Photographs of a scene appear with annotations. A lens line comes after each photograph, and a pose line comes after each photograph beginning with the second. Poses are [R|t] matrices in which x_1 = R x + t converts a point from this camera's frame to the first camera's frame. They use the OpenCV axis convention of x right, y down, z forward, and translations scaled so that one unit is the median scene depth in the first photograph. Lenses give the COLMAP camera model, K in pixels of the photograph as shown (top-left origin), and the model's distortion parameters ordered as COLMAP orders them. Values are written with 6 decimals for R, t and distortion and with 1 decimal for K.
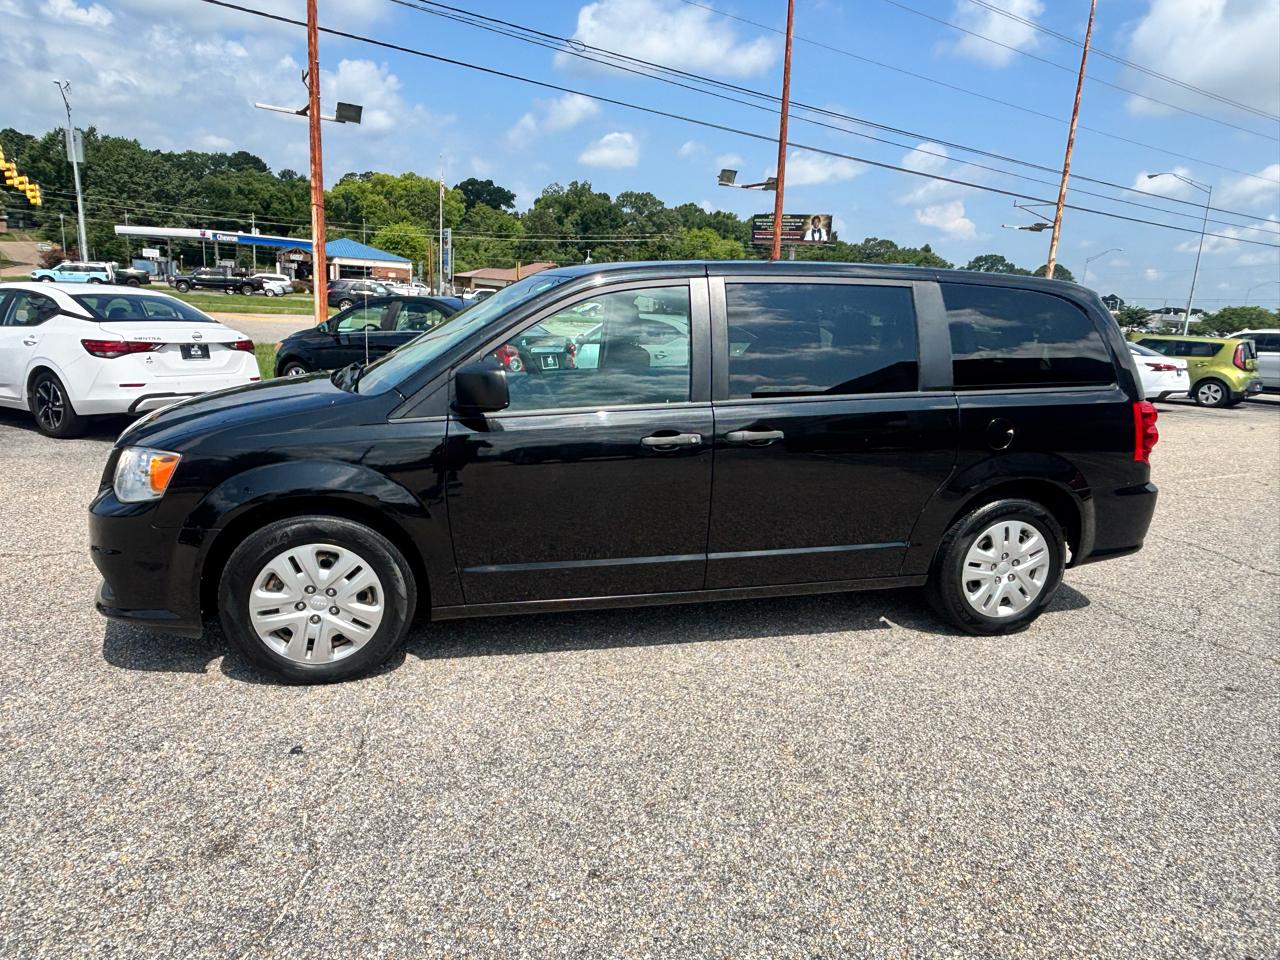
lens RADIAL K [[820.3, 0, 634.9], [0, 820.3, 486.6], [0, 0, 1]] dist [0.011473, -0.019279]
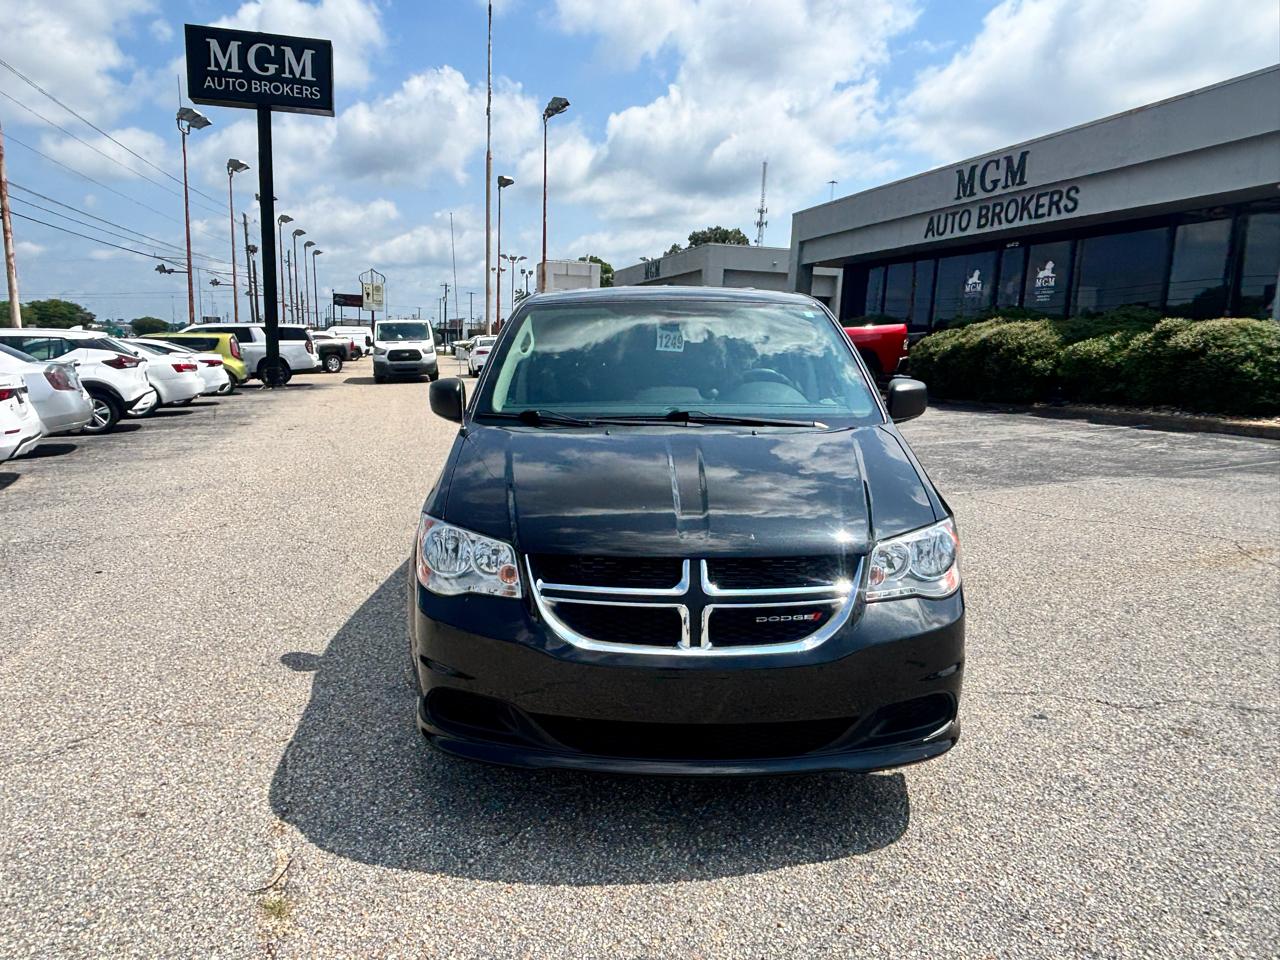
lens RADIAL K [[820.3, 0, 634.6], [0, 820.3, 480.4], [0, 0, 1]] dist [0.011473, -0.019279]
pose [[0.253290, -0.212417, 0.943781, -0.940044], [0.212001, 0.964068, 0.160086, -0.185199], [-0.943875, 0.159534, 0.289221, 0.681746]]
